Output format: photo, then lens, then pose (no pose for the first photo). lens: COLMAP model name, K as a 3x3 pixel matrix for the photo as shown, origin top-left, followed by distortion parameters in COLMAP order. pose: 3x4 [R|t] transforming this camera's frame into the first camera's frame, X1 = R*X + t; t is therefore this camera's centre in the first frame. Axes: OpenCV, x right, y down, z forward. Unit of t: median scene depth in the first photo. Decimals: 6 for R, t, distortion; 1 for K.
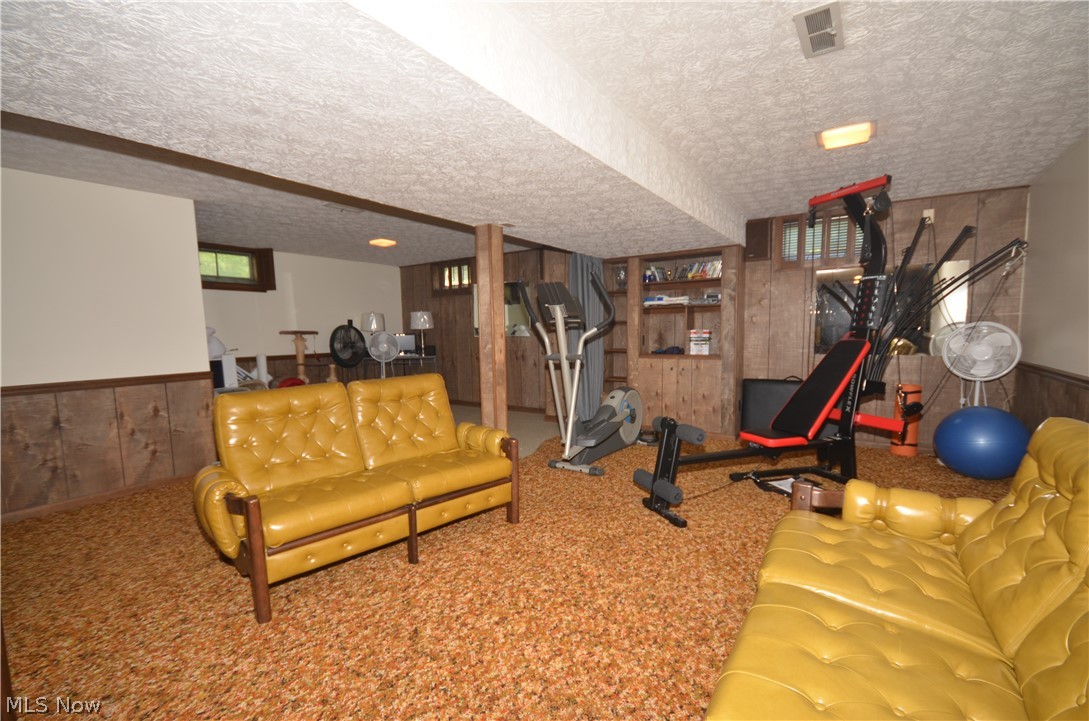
lens RADIAL K [[476.9, 0, 541.2], [0, 476.9, 379.0], [0, 0, 1]] dist [0.000064, -0.000253]
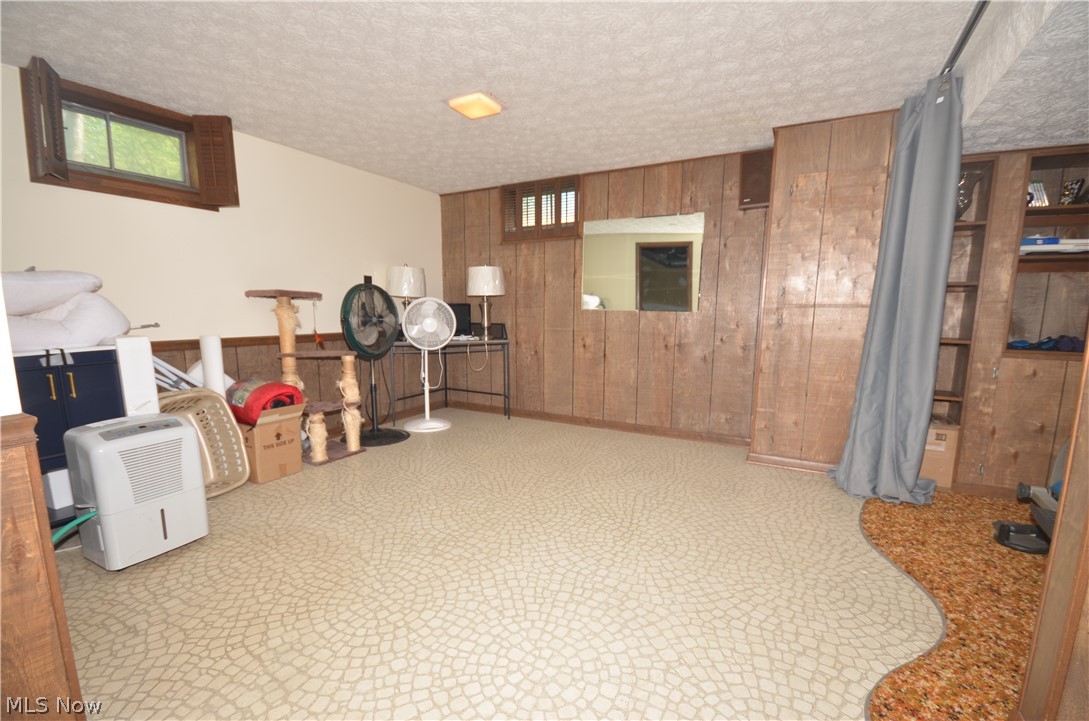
lens RADIAL K [[476.6, 0, 542.0], [0, 476.6, 378.8], [0, 0, 1]] dist [0.020584, -0.017190]
pose [[0.996369, 0.010266, 0.084524, -0.261143], [-0.014327, 0.998765, 0.047580, -0.032367], [-0.083931, -0.048618, 0.995285, 0.433180]]
